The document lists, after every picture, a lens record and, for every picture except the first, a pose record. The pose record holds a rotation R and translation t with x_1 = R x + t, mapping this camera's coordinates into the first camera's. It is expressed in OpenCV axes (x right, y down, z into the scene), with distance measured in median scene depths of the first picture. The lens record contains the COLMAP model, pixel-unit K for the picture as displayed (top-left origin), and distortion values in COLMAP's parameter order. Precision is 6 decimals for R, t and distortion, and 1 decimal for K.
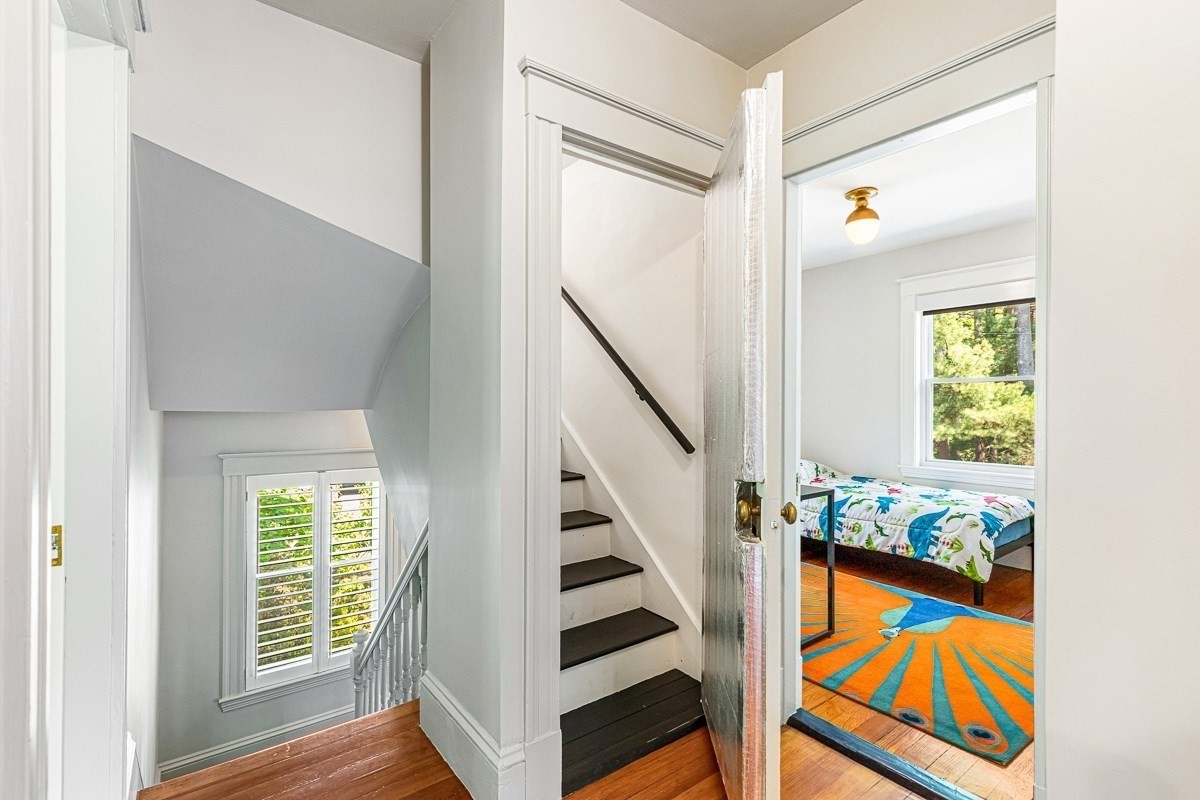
lens RADIAL K [[549.9, 0, 593.3], [0, 549.9, 399.2], [0, 0, 1]] dist [0.002412, 0.000115]
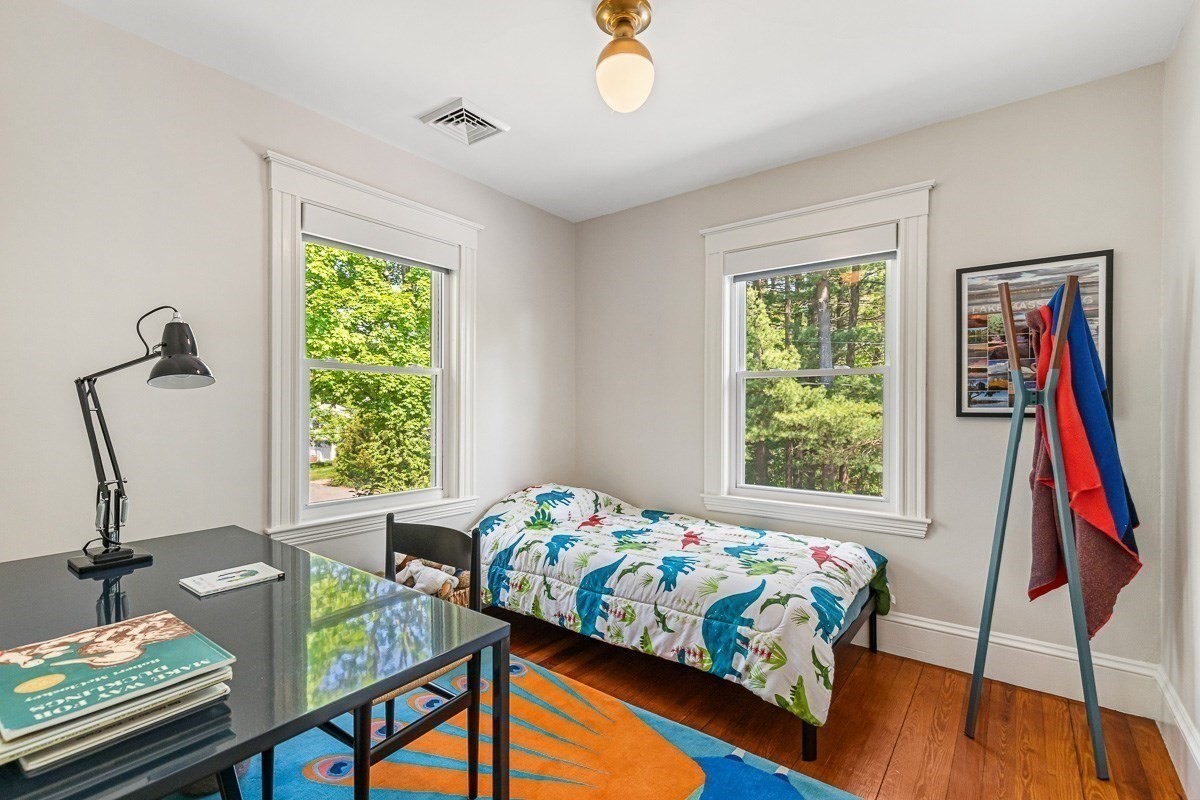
lens RADIAL K [[540.4, 0, 599.5], [0, 540.4, 412.0], [0, 0, 1]] dist [0.005866, -0.000230]
pose [[0.960781, -0.003203, 0.277289, 0.296698], [-0.001553, 0.999855, 0.016932, 0.004470], [-0.277303, -0.016699, 0.960637, 0.464655]]
